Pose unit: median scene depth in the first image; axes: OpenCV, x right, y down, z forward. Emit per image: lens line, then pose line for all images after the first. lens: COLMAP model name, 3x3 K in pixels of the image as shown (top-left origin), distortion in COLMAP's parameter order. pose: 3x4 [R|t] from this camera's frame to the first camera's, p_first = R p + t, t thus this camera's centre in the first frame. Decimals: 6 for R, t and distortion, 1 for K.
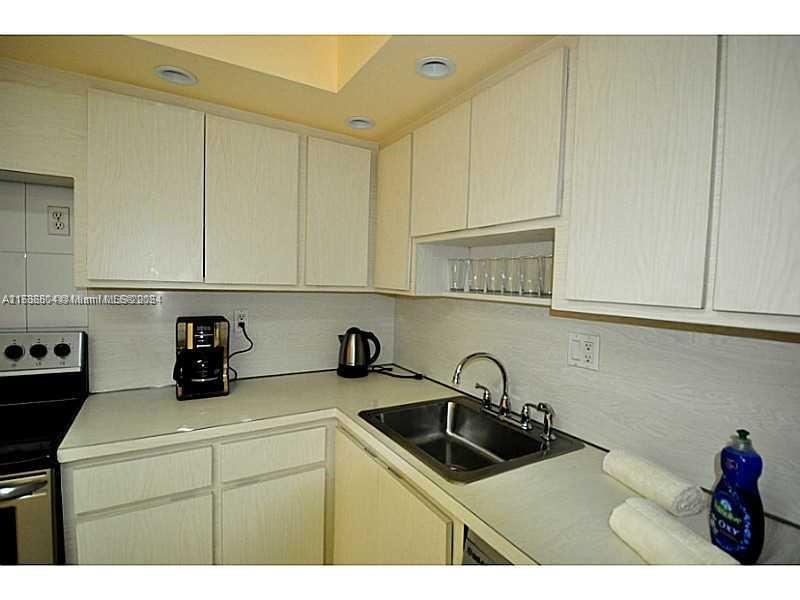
lens RADIAL K [[392.6, 0, 400.3], [0, 392.6, 297.7], [0, 0, 1]] dist [-0.009796, -0.005560]
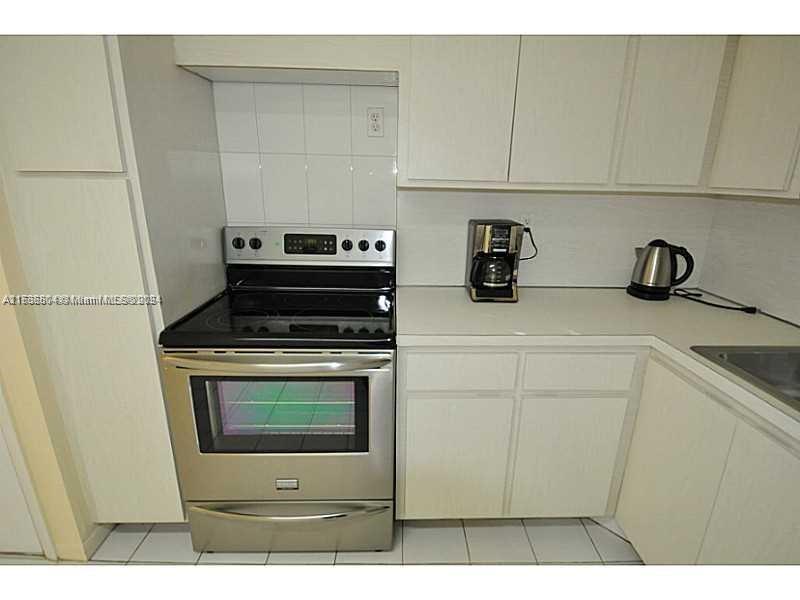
lens RADIAL K [[392.6, 0, 401.4], [0, 392.6, 299.6], [0, 0, 1]] dist [-0.009796, -0.005560]
pose [[0.862454, 0.128831, -0.489464, -0.217108], [-0.009499, 0.971012, 0.238840, 0.012216], [0.506046, -0.201339, 0.838678, 0.043480]]
